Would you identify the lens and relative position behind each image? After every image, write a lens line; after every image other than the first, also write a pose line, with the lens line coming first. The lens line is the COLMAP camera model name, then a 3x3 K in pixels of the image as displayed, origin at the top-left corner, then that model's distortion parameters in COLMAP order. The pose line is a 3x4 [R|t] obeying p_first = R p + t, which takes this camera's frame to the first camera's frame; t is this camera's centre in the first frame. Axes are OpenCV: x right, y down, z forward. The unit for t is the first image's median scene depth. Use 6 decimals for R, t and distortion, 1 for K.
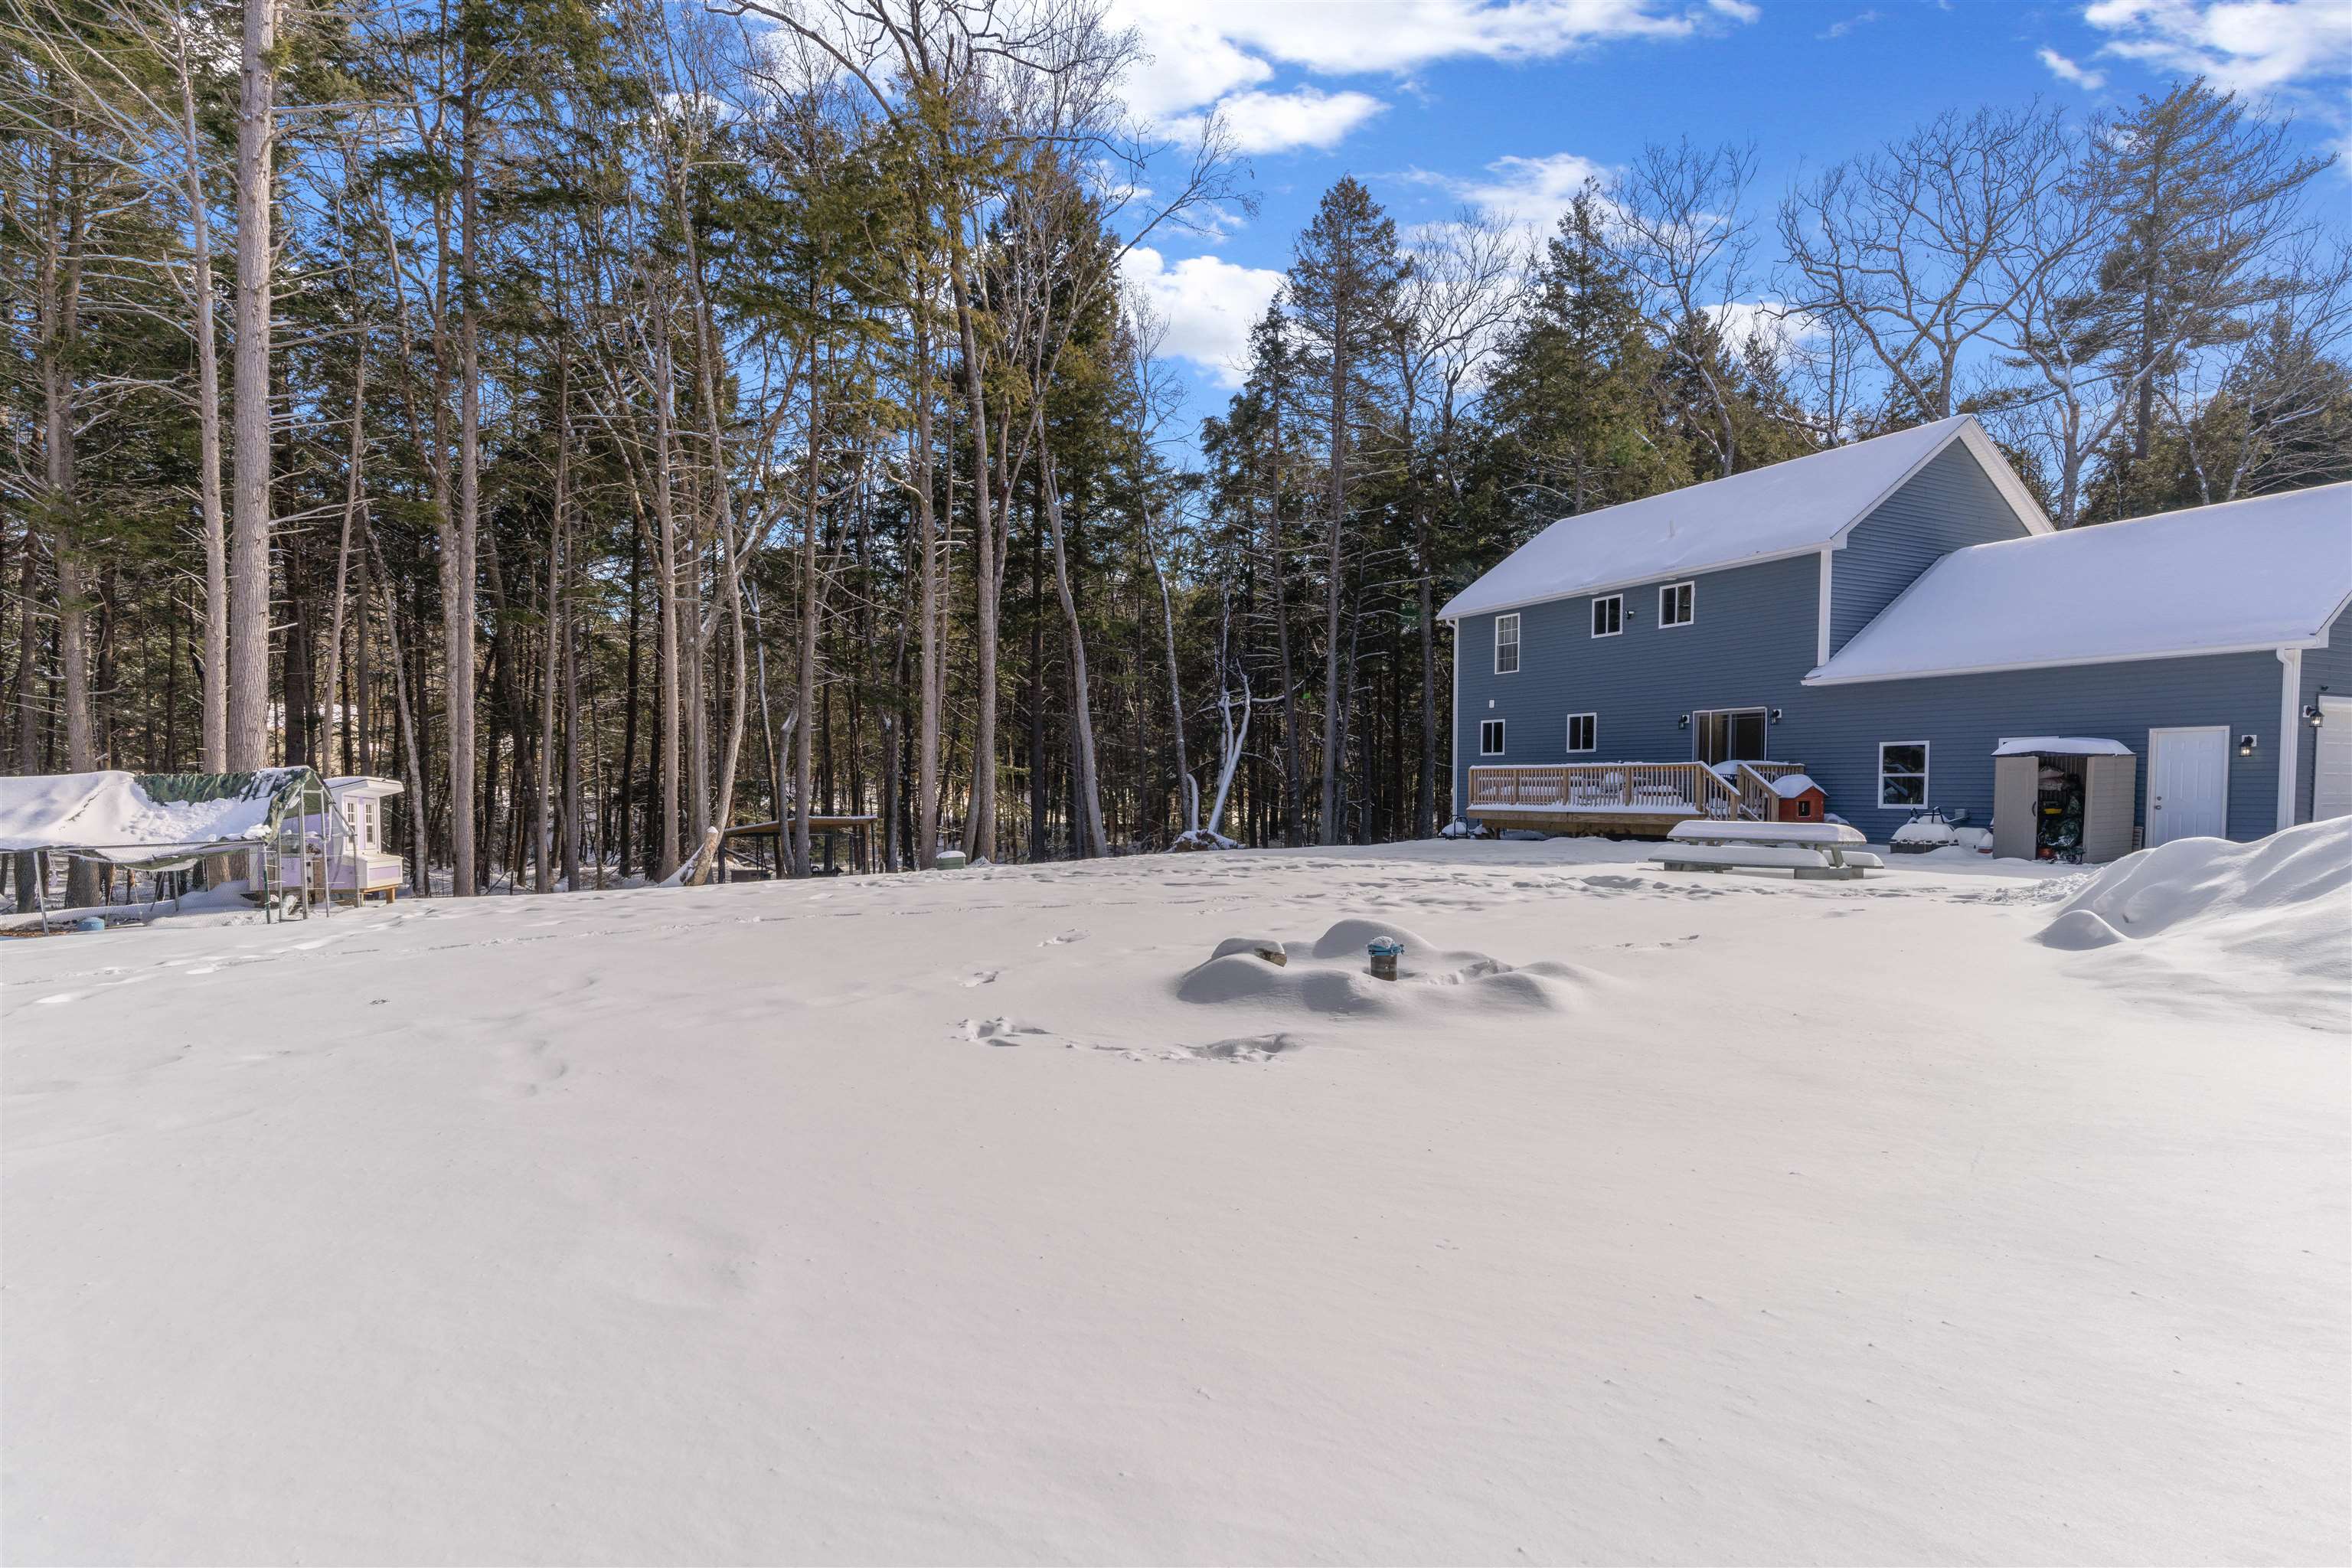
lens RADIAL K [[1182.8, 0, 1175.7], [0, 1182.8, 842.9], [0, 0, 1]] dist [0.000614, 0.000164]
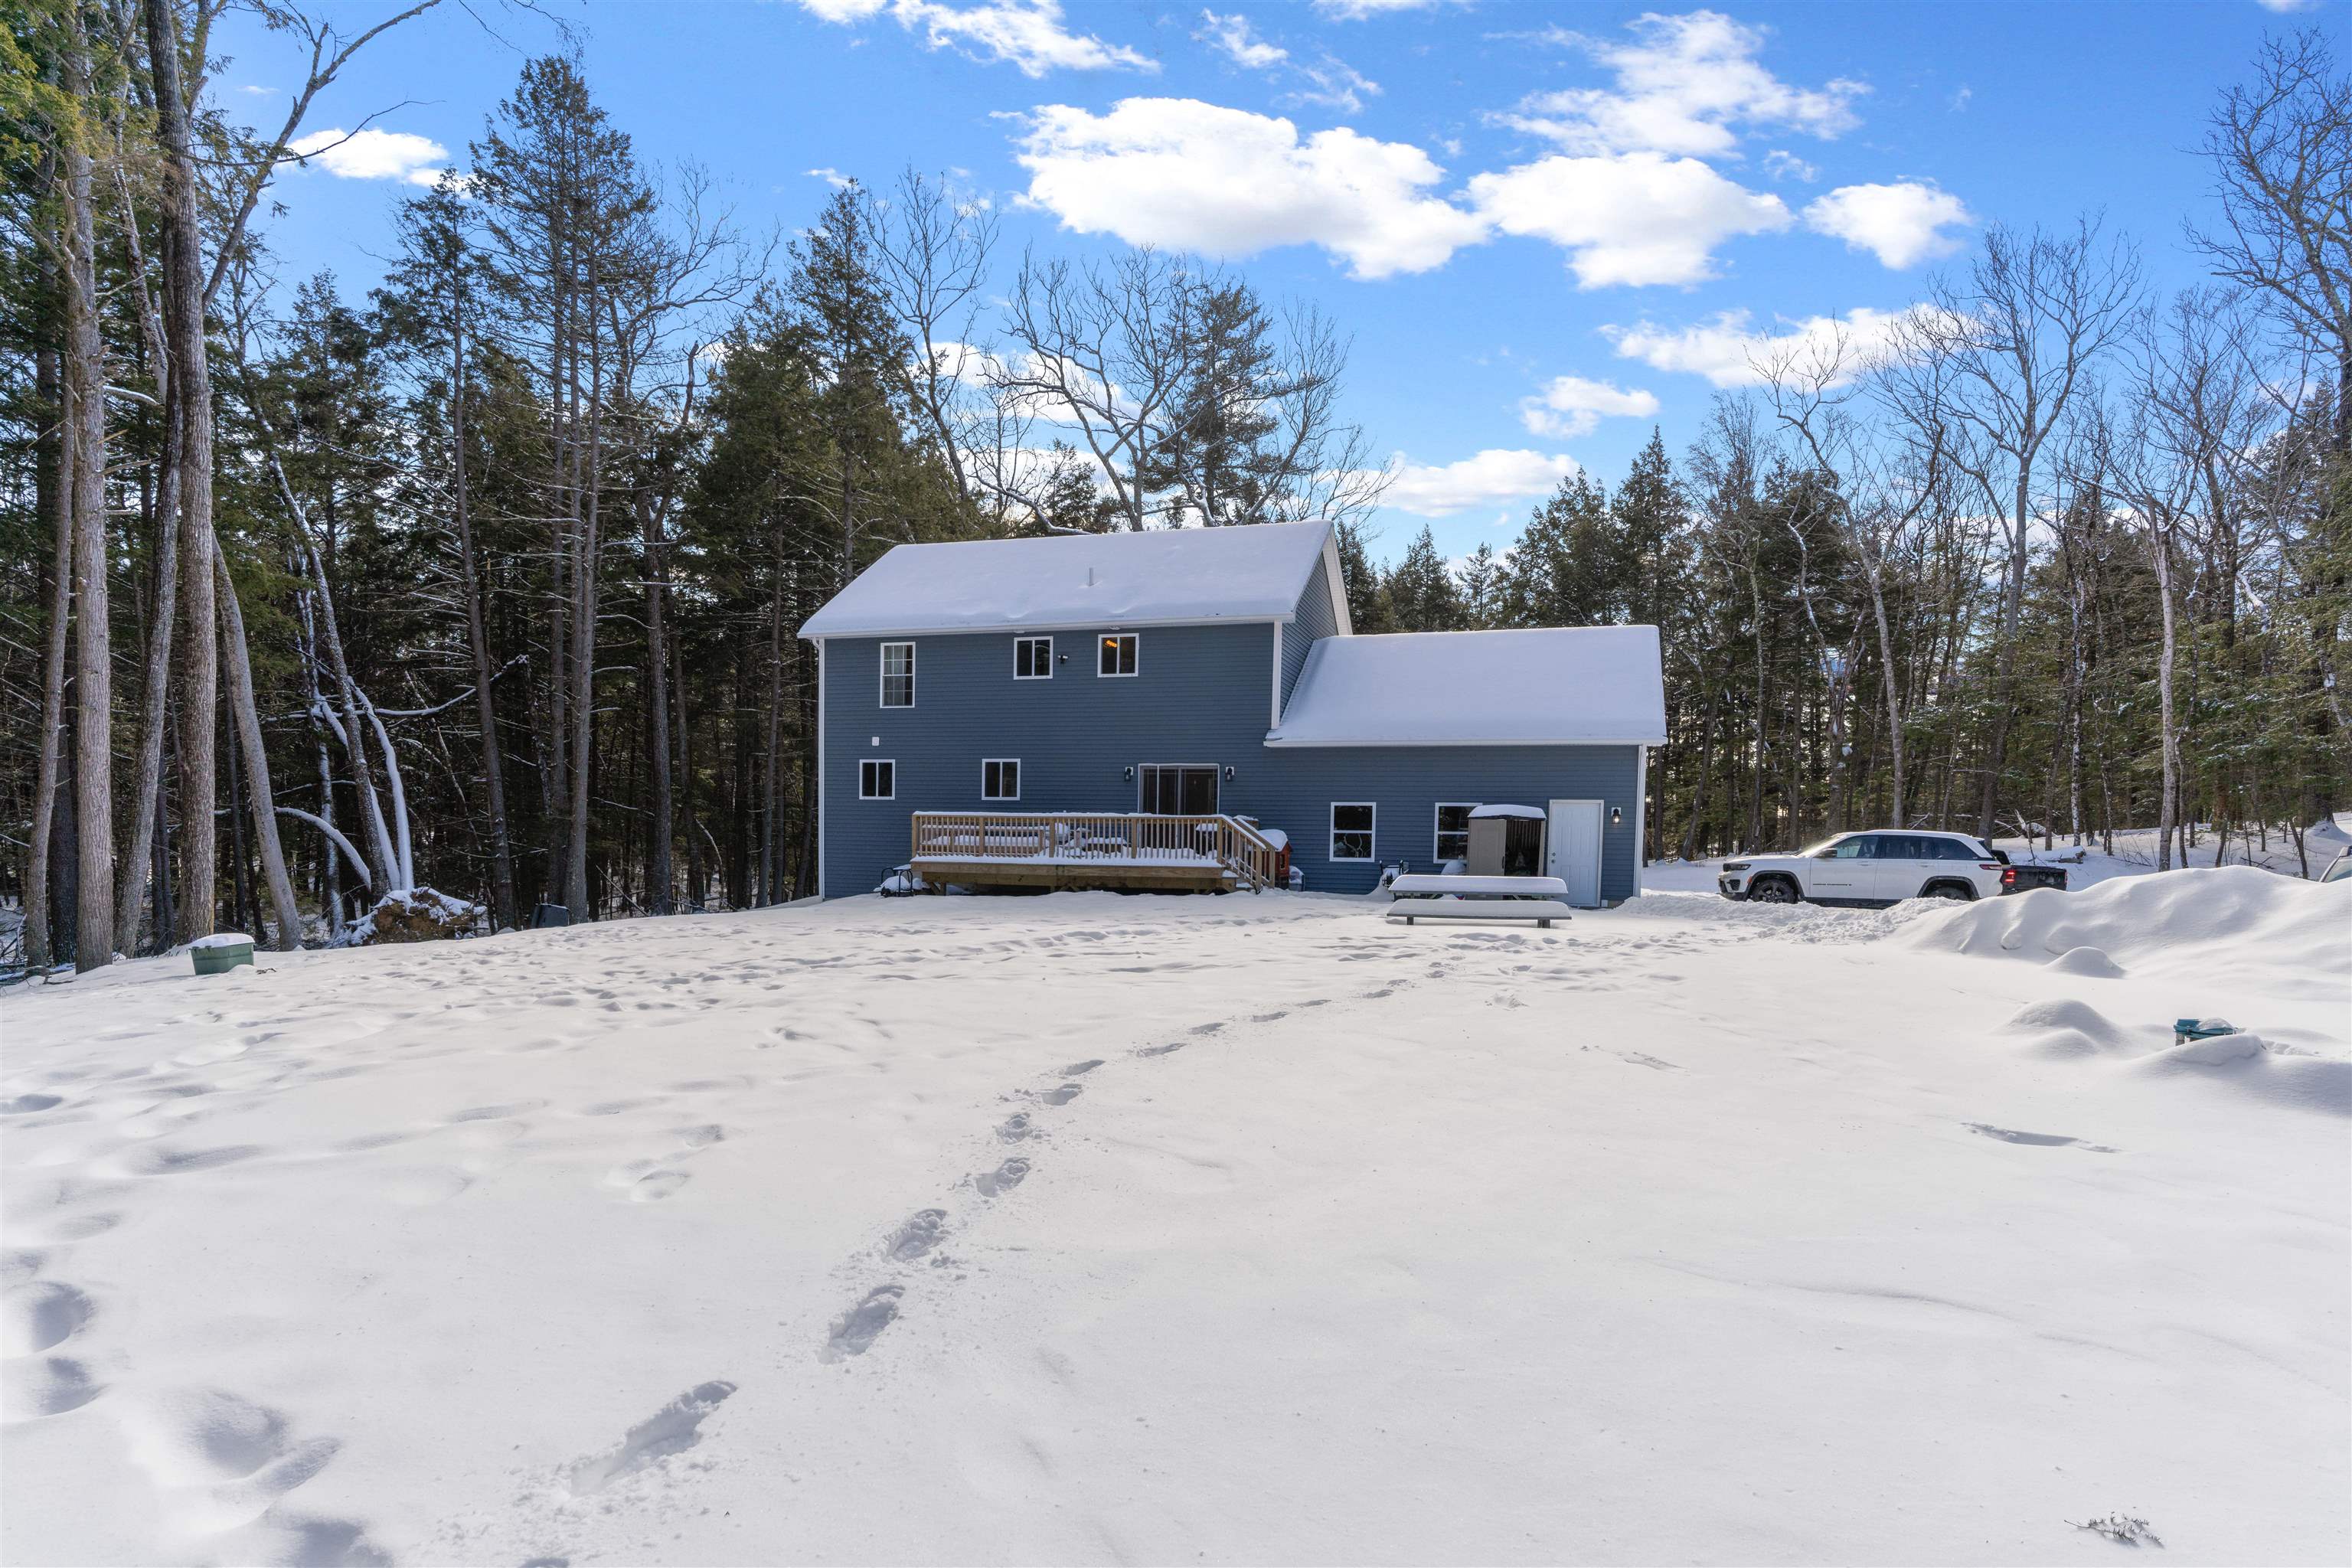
lens RADIAL K [[1224.1, 0, 1175.8], [0, 1224.1, 904.7], [0, 0, 1]] dist [0.000035, -0.000109]
pose [[0.709492, -0.024319, 0.704294, -0.237496], [0.017226, 0.999704, 0.017167, -0.008010], [-0.704503, -0.000047, 0.709701, 0.208686]]
